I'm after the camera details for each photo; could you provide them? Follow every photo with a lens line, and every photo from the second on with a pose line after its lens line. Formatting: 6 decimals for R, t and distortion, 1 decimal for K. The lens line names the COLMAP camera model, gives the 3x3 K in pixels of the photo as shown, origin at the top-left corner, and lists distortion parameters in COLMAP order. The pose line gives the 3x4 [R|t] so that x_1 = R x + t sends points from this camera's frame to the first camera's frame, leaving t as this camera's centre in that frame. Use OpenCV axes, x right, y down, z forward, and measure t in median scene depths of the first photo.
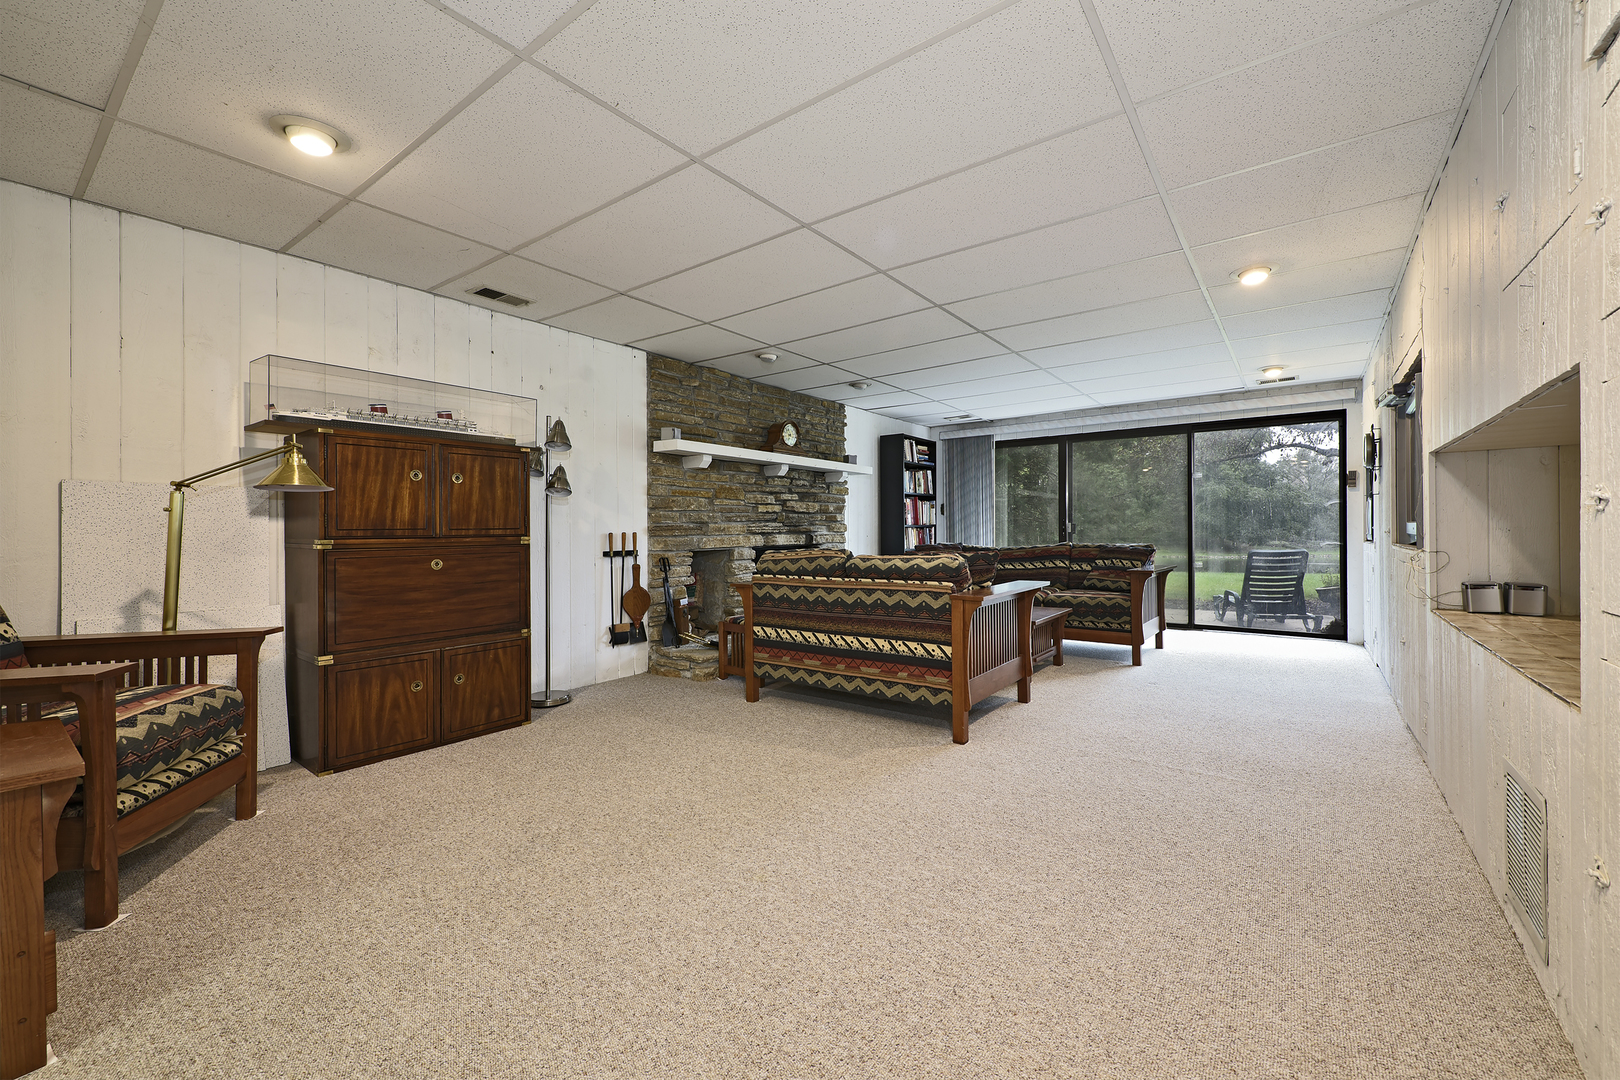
lens RADIAL K [[649.9, 0, 814.1], [0, 649.9, 532.8], [0, 0, 1]] dist [-0.002040, -0.000028]
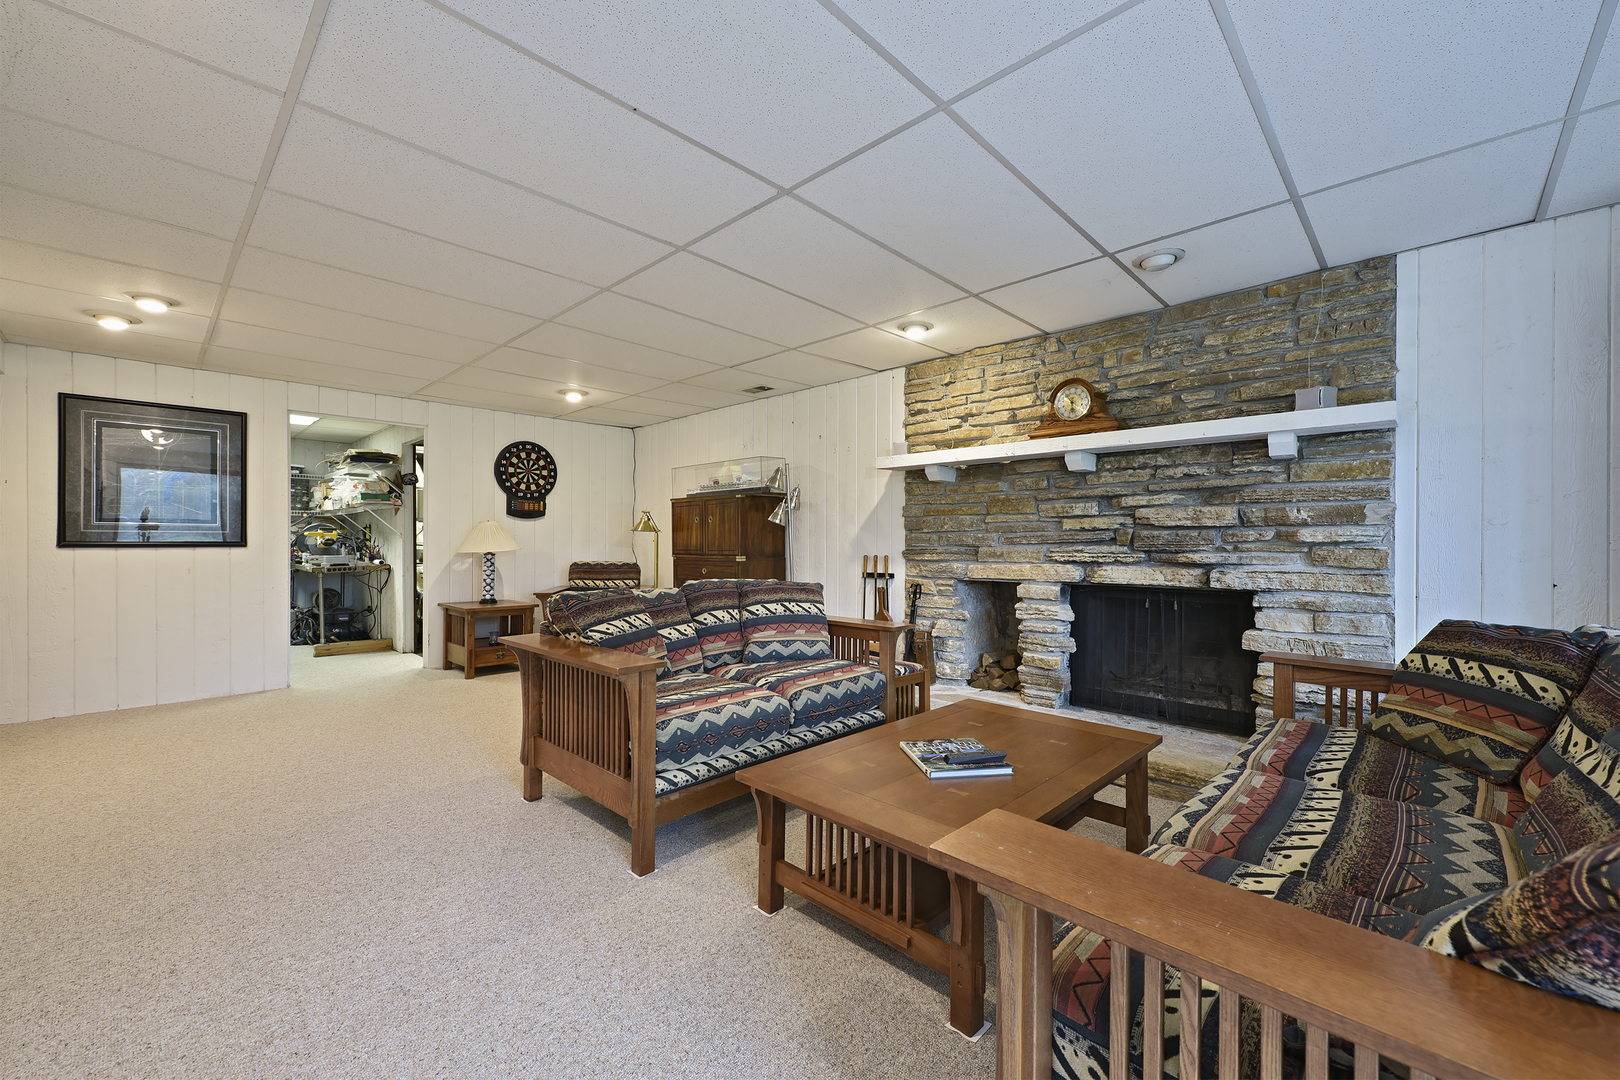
lens RADIAL K [[649.9, 0, 812.7], [0, 649.9, 538.7], [0, 0, 1]] dist [-0.002040, -0.000028]
pose [[-0.119116, 0.001042, -0.992880, 0.613353], [-0.006505, 0.999977, 0.001830, -0.023050], [0.992859, 0.006677, -0.119107, 0.853434]]
